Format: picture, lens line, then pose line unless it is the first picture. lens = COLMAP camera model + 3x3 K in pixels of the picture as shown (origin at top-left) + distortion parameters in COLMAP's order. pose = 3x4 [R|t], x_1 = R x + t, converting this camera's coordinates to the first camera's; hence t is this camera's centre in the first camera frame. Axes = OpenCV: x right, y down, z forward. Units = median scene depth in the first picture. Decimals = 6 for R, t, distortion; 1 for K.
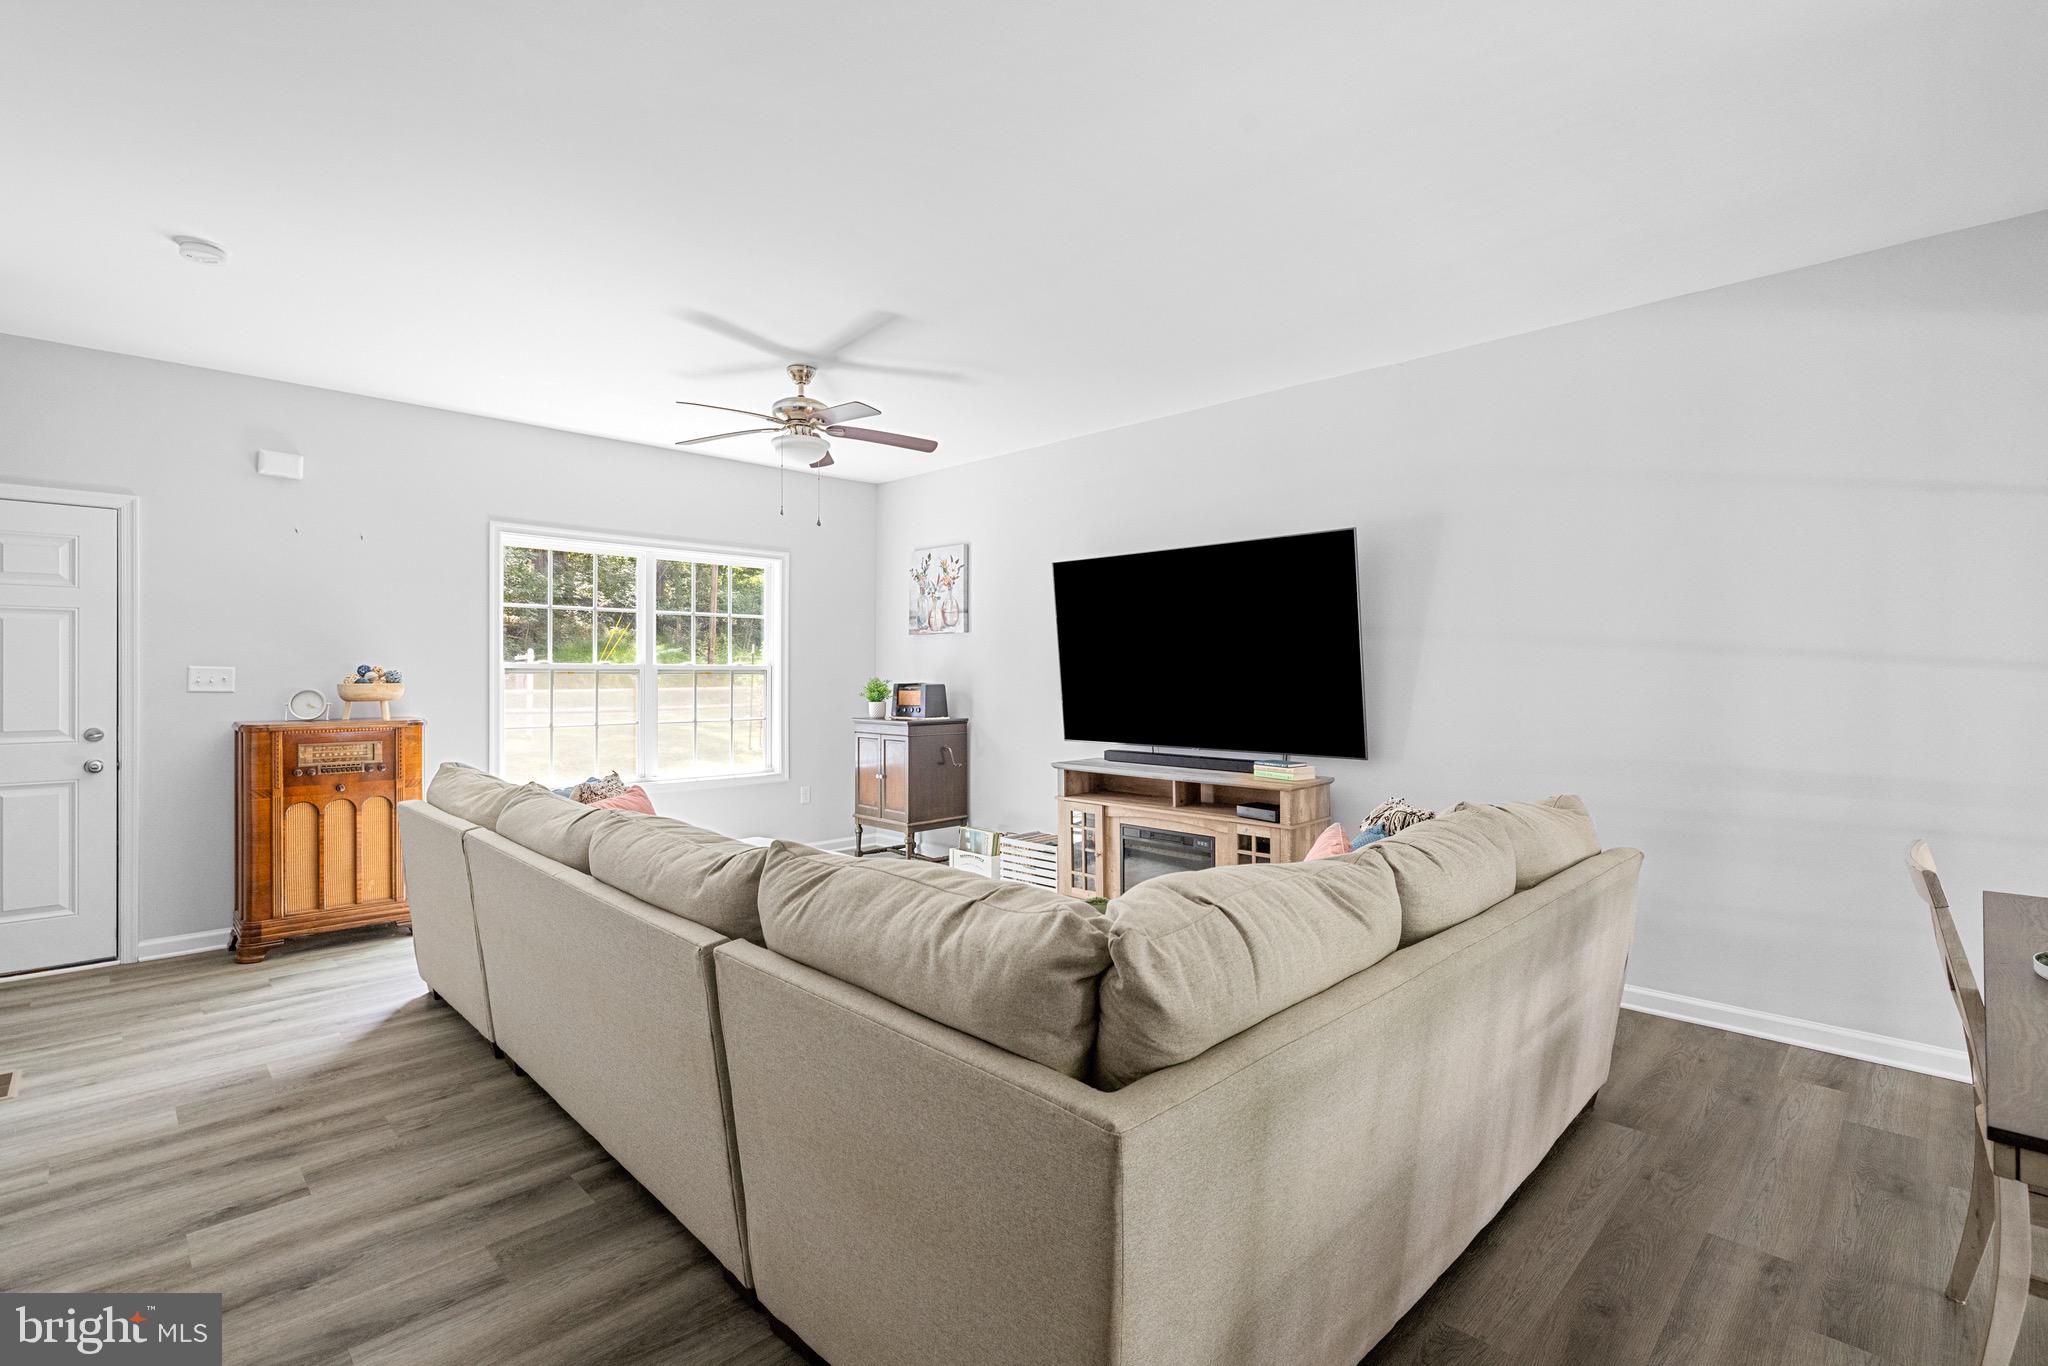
lens RADIAL K [[944.5, 0, 1026.8], [0, 944.5, 676.1], [0, 0, 1]] dist [-0.008929, 0.000708]
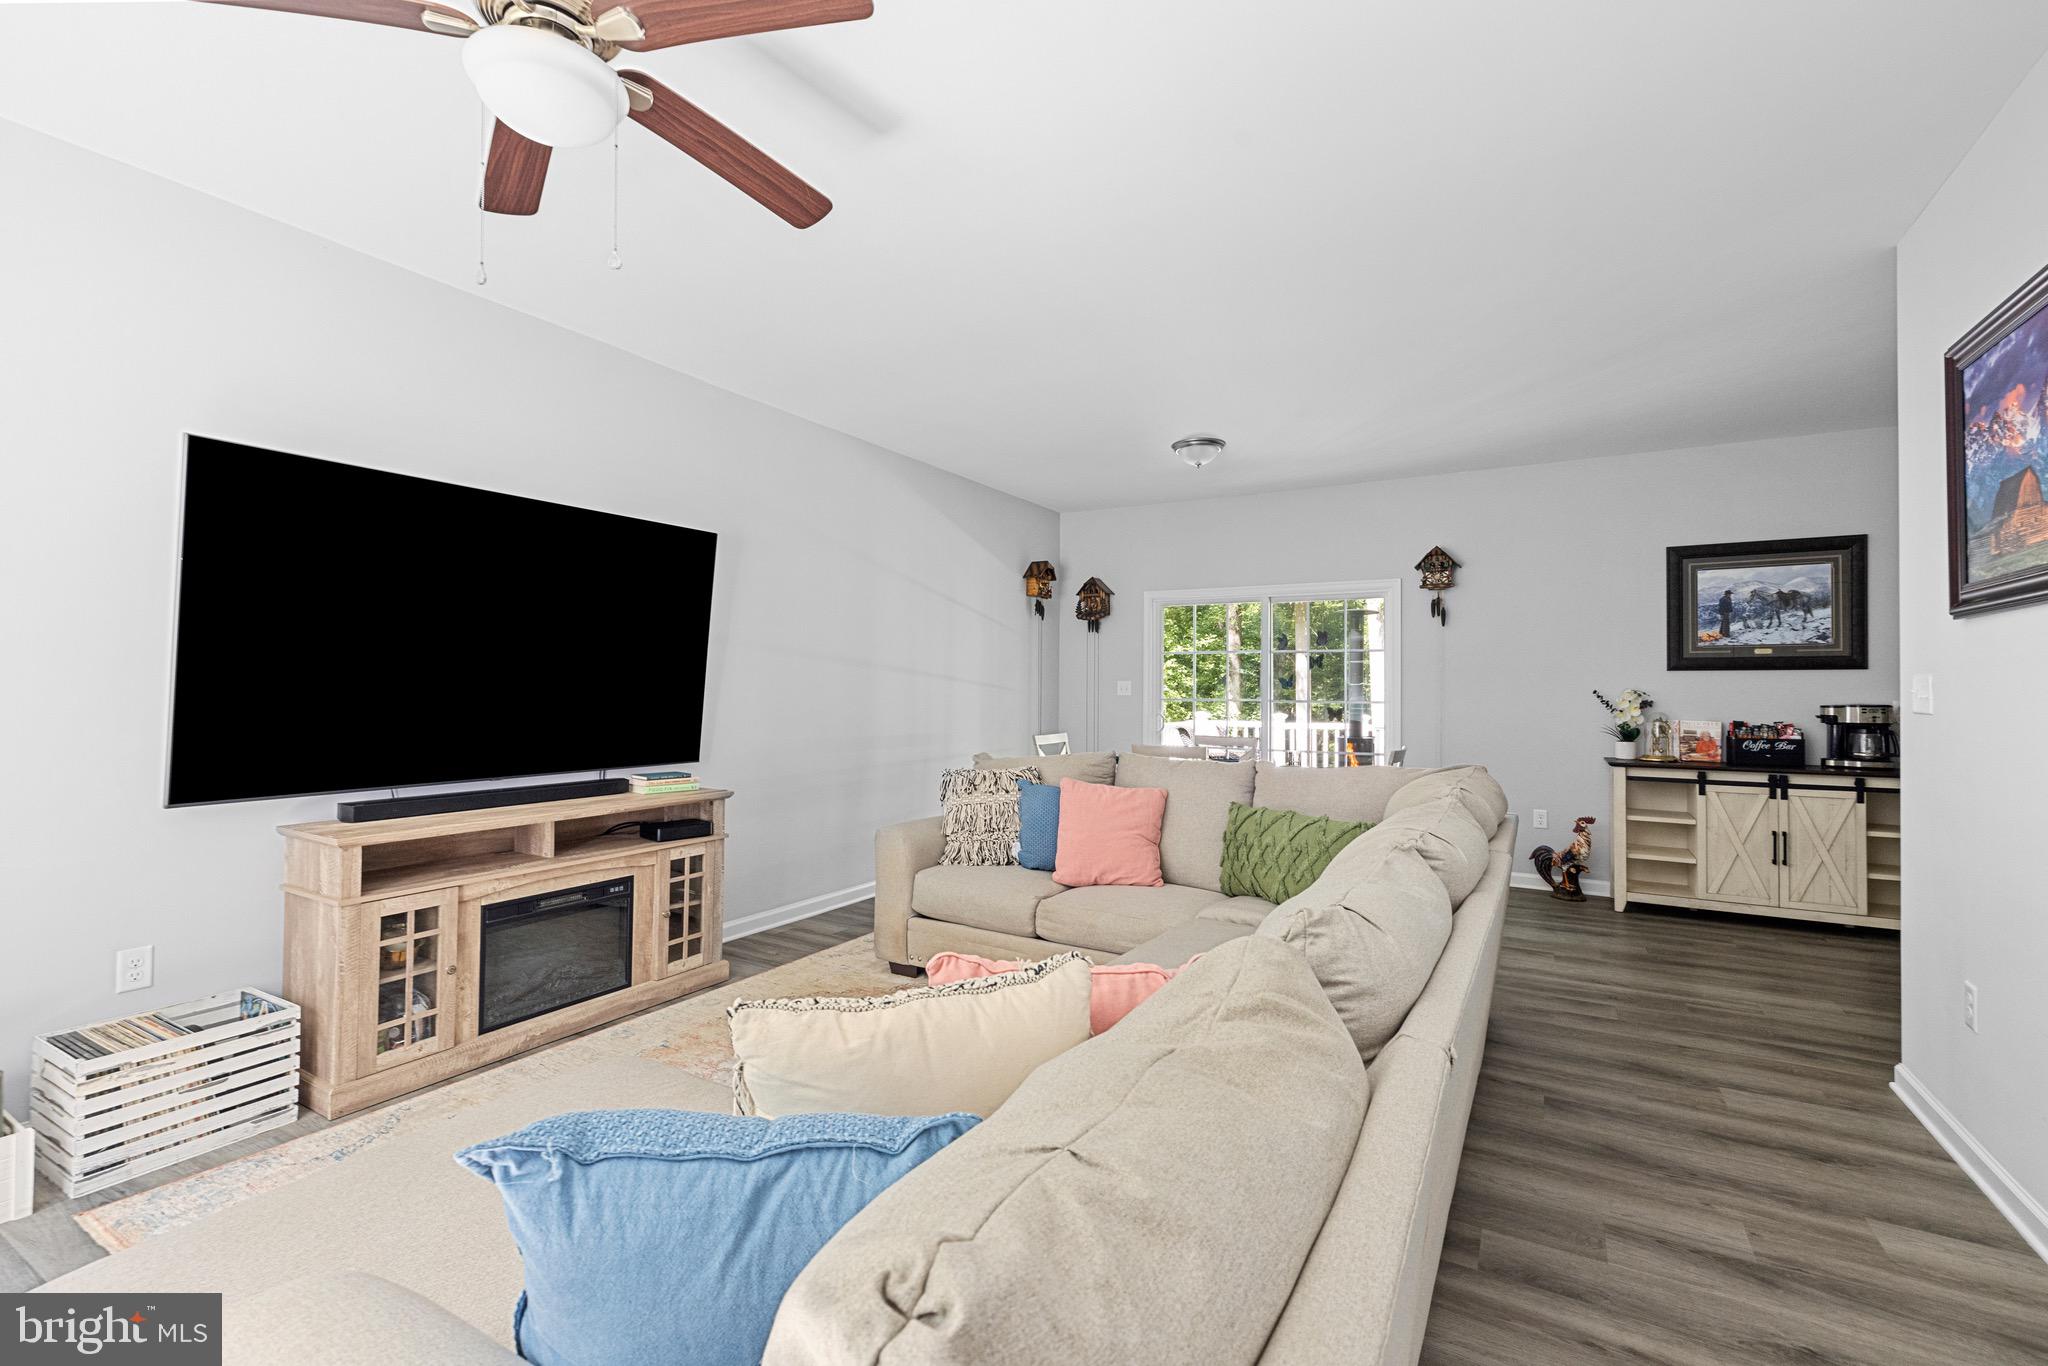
lens RADIAL K [[896.6, 0, 1019.1], [0, 896.6, 676.4], [0, 0, 1]] dist [0.003744, 0.000124]
pose [[-0.255454, 0.011373, 0.966754, -0.653734], [-0.005475, 0.999898, -0.013209, 0.007588], [-0.966806, -0.008667, -0.255366, 0.901674]]
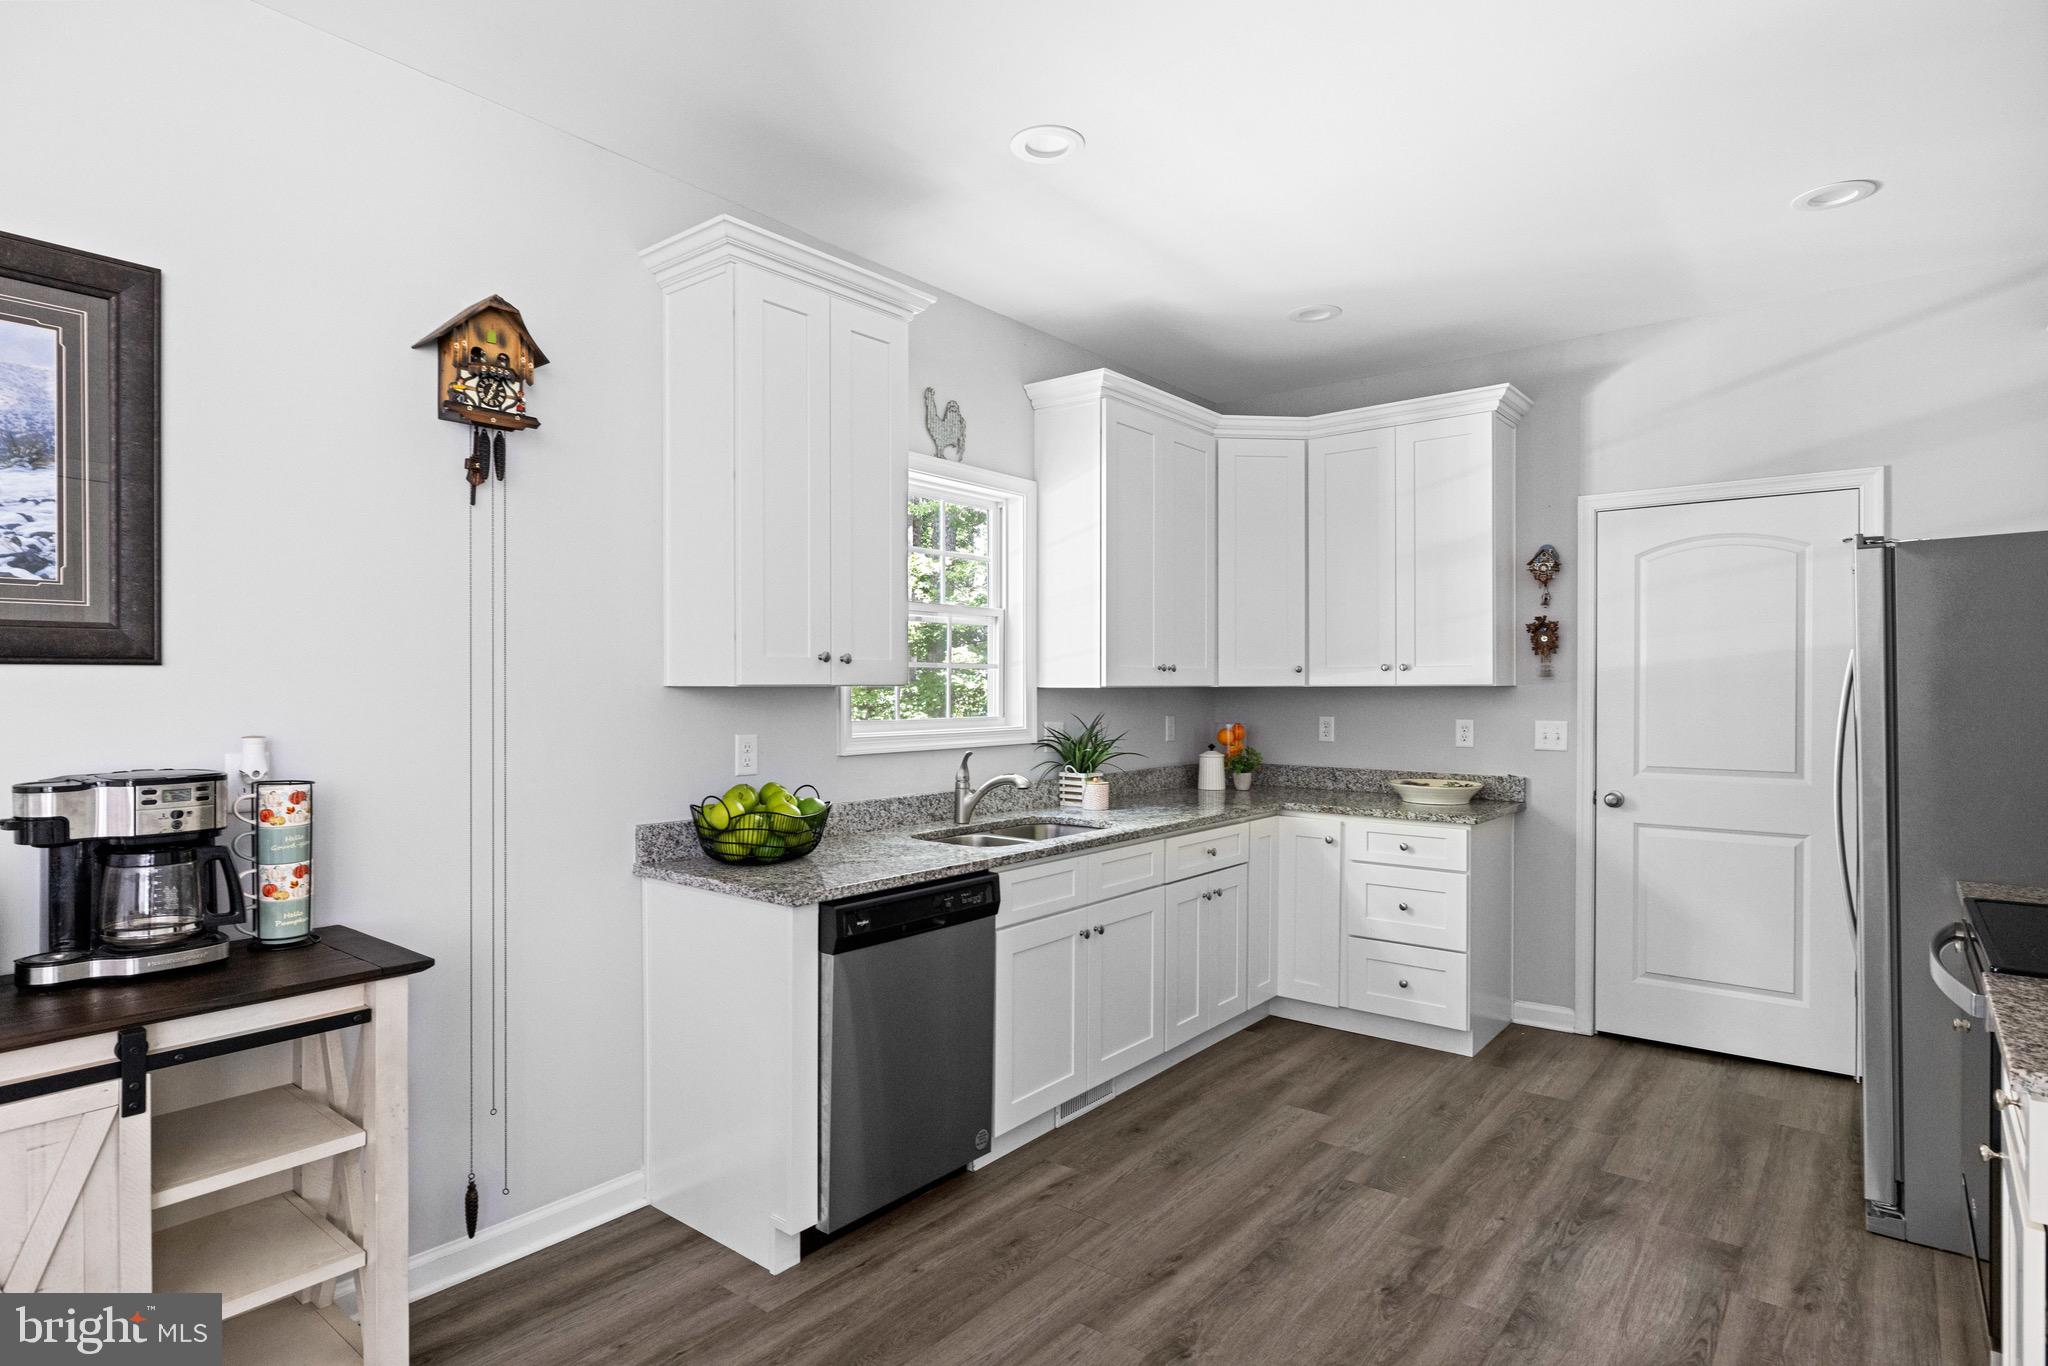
lens RADIAL K [[1078.6, 0, 1014.0], [0, 1078.6, 686.6], [0, 0, 1]] dist [-0.007940, 0.003126]
pose [[-0.994525, 0.002273, -0.104470, -0.144628], [0.002286, 0.999997, -0.000001, -0.012473], [0.104469, -0.000240, -0.994528, 0.071325]]
